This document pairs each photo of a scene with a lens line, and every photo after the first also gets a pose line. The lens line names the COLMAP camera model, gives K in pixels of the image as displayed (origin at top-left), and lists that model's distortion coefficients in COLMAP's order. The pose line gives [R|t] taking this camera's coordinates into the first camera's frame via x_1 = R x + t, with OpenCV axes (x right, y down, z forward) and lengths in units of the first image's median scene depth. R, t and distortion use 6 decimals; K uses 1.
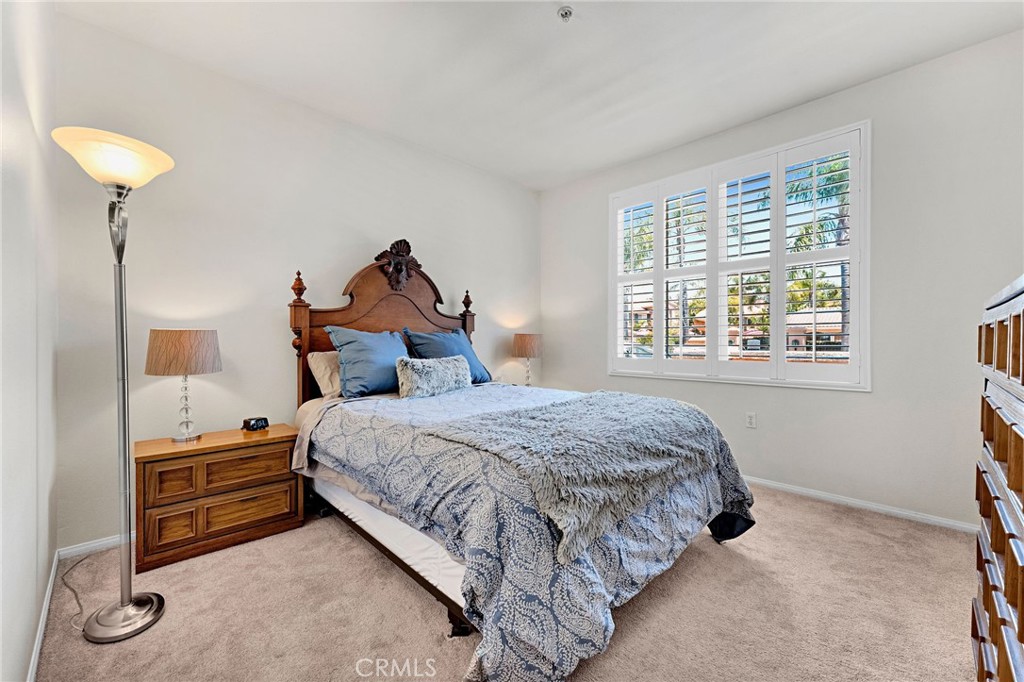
lens RADIAL K [[417.5, 0, 510.6], [0, 417.5, 342.7], [0, 0, 1]] dist [-0.000990, 0.001859]
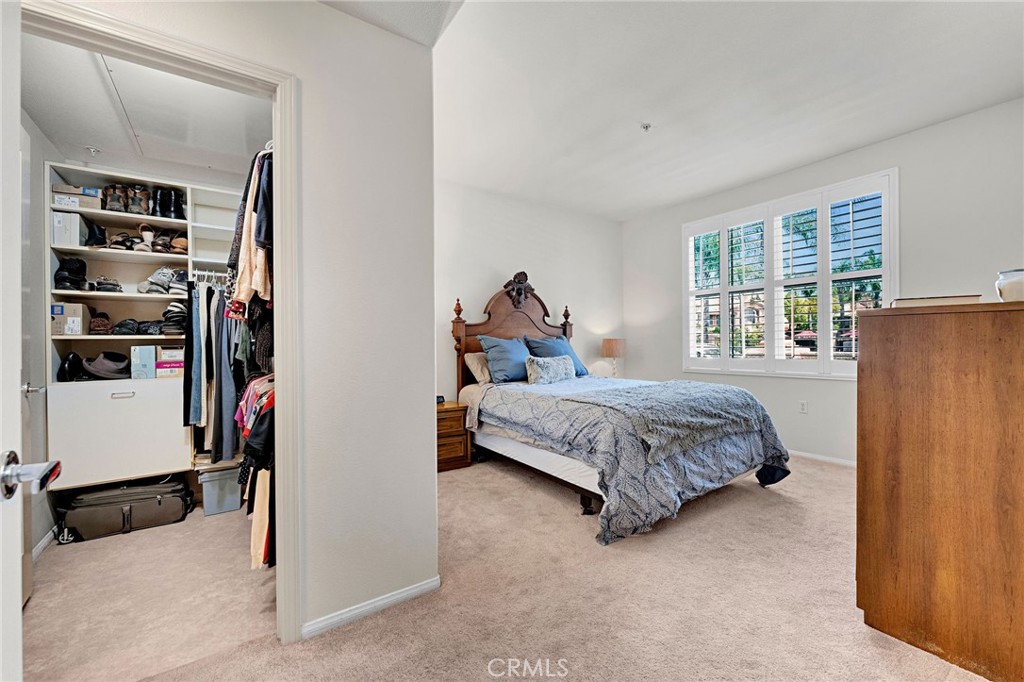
lens RADIAL K [[417.5, 0, 505.6], [0, 417.5, 343.3], [0, 0, 1]] dist [-0.000990, 0.001859]
pose [[0.983492, -0.008235, -0.180762, -0.099319], [0.006929, 0.999945, -0.007854, 0.000879], [0.180817, 0.006472, 0.983496, -0.554878]]
